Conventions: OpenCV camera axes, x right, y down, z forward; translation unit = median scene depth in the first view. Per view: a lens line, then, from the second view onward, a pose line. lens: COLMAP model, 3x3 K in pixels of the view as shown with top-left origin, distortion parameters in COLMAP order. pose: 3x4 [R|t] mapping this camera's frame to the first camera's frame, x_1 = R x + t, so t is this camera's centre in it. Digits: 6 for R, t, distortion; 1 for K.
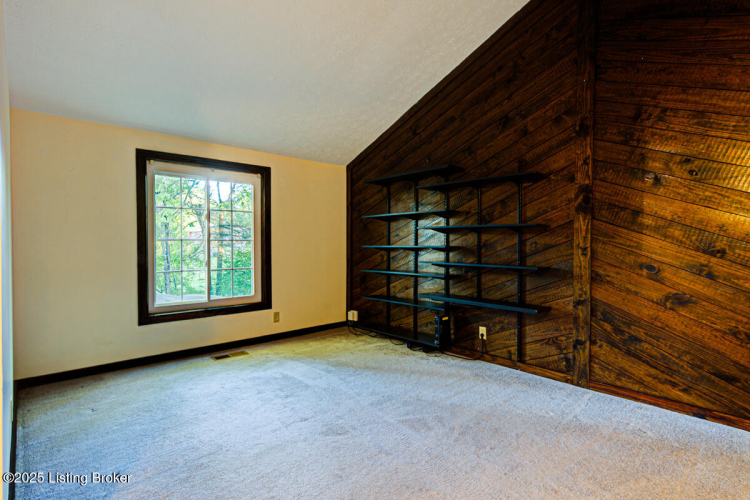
lens RADIAL K [[386.7, 0, 375.4], [0, 386.7, 248.2], [0, 0, 1]] dist [0.000389, 0.000082]
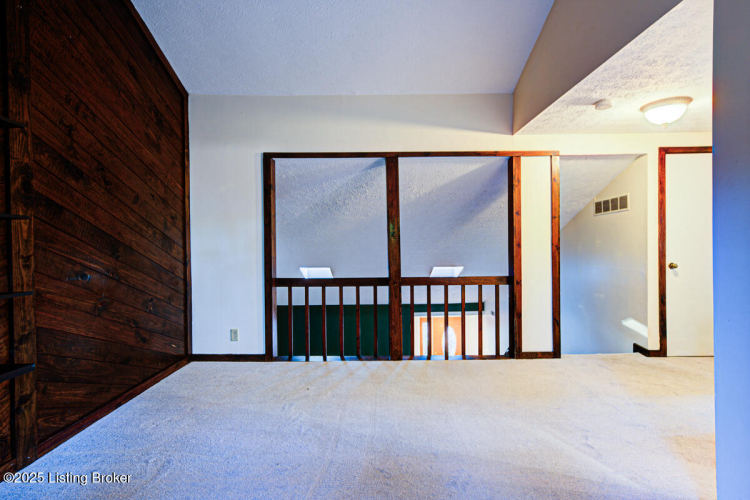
lens RADIAL K [[386.7, 0, 374.3], [0, 386.7, 249.3], [0, 0, 1]] dist [0.000389, 0.000082]
pose [[-0.757116, 0.001218, 0.653280, -0.365227], [0.017262, 0.999686, 0.018143, -0.015476], [-0.653053, 0.025013, -0.756899, 1.120224]]
